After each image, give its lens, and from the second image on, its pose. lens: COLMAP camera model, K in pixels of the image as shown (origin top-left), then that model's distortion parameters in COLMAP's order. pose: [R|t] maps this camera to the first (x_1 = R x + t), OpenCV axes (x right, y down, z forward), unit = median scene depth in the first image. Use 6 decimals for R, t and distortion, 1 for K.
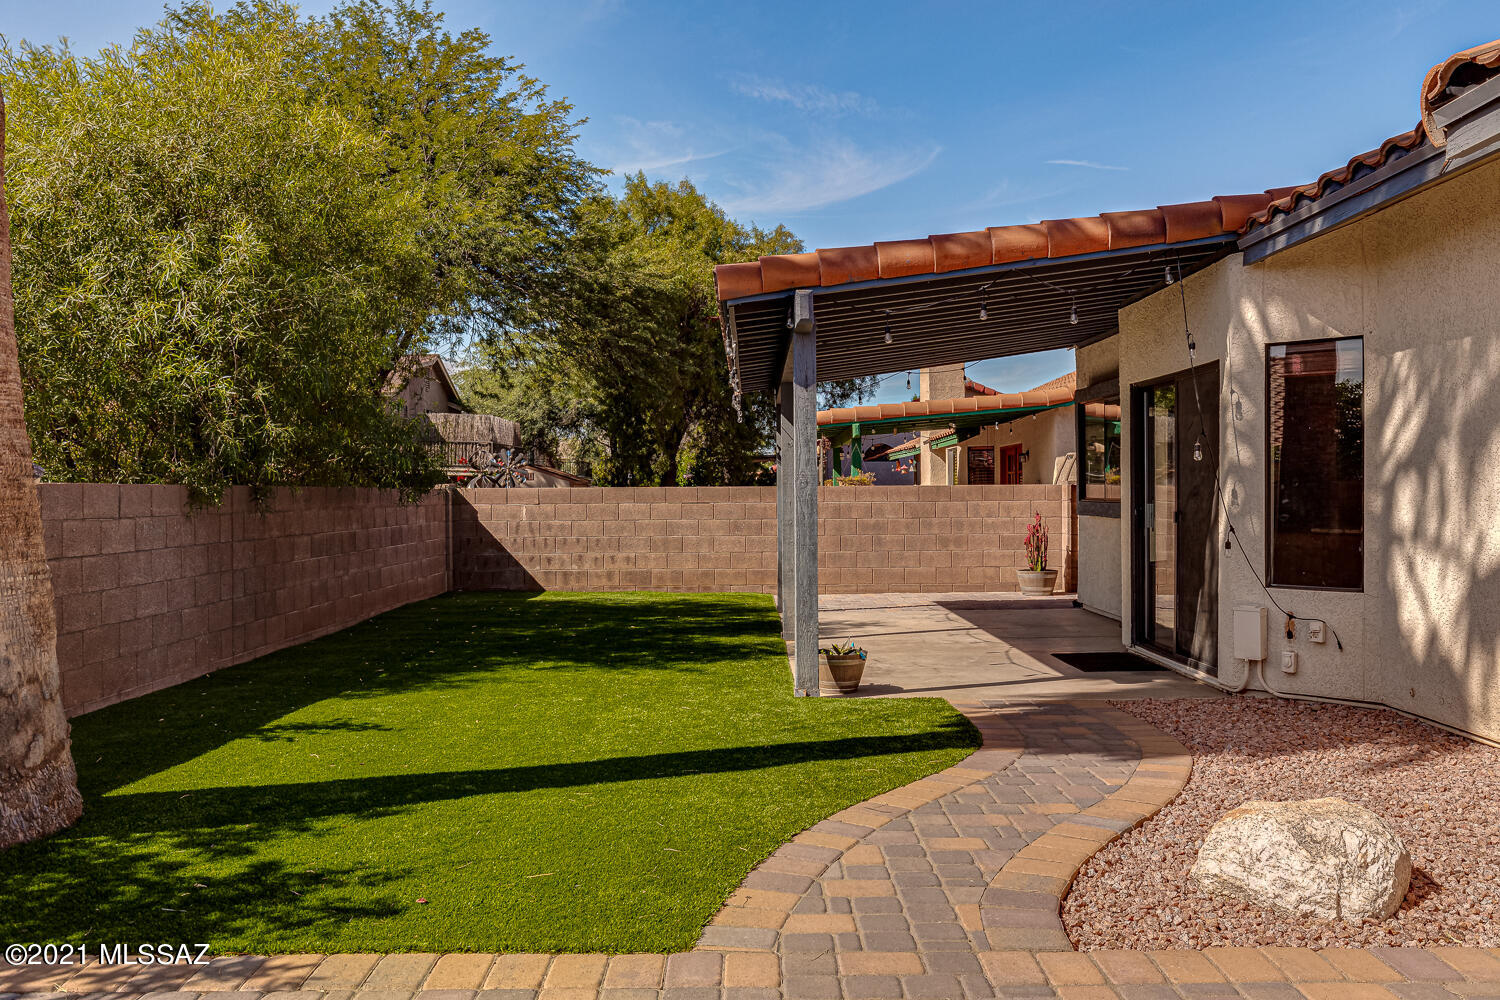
lens RADIAL K [[1198.2, 0, 750.0], [0, 1198.2, 500.0], [0, 0, 1]] dist [0.005129, 0.005710]
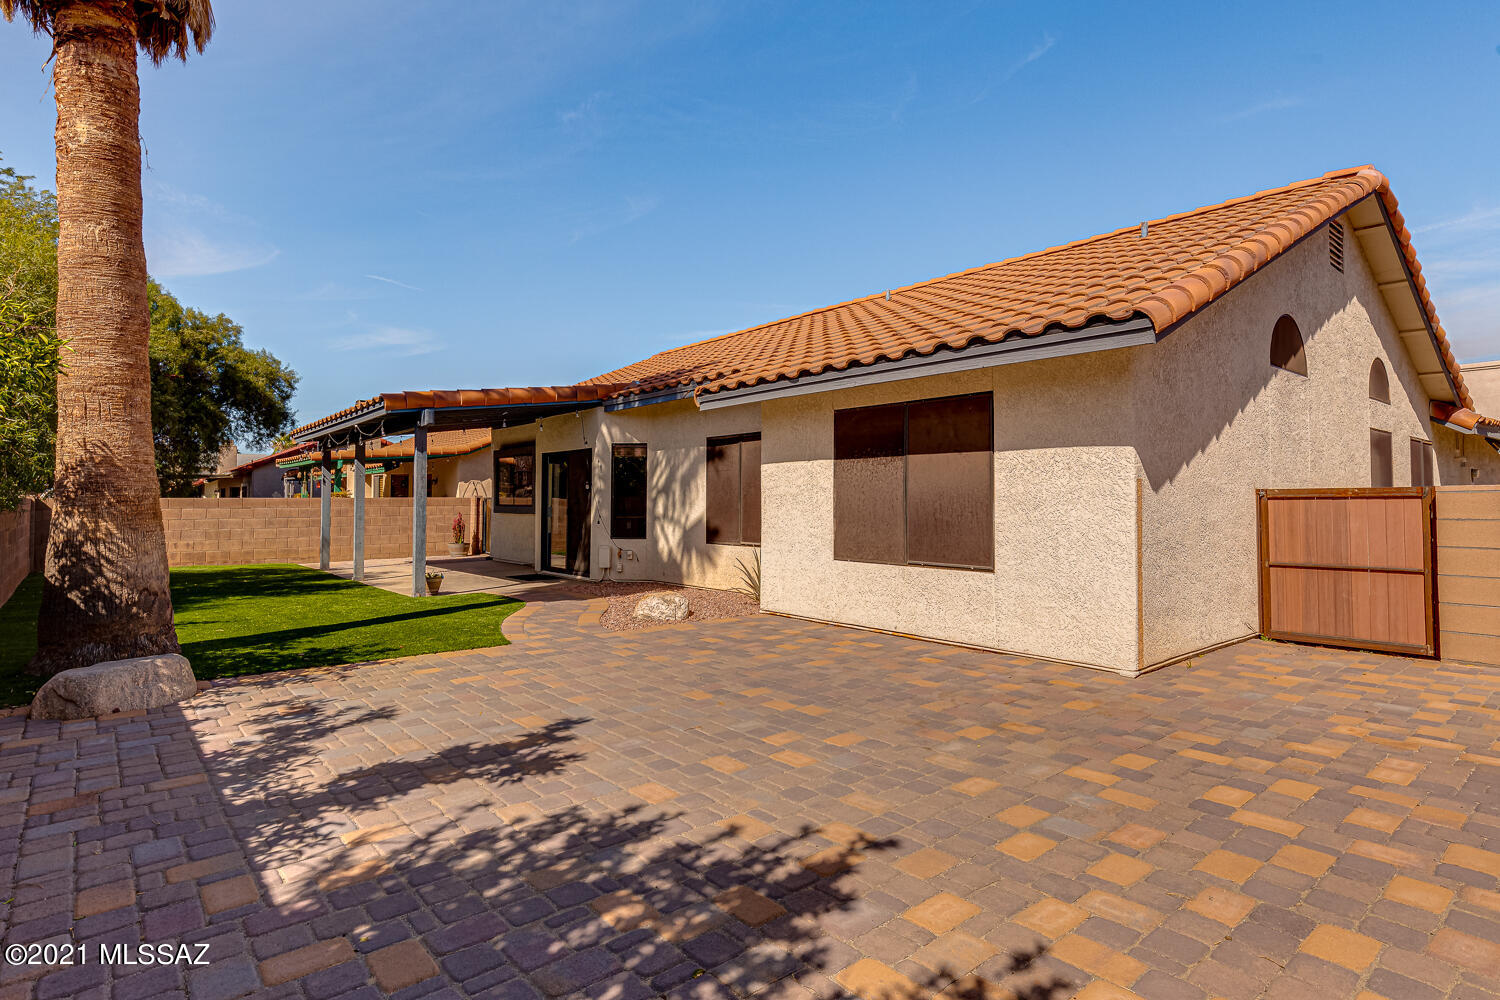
lens RADIAL K [[763.4, 0, 750.0], [0, 763.4, 500.0], [0, 0, 1]] dist [0.000432, 0.000143]
pose [[0.760470, 0.002532, 0.649368, -0.402987], [0.003586, 0.999961, -0.008098, 0.005331], [-0.649363, 0.008487, 0.760431, -0.430612]]
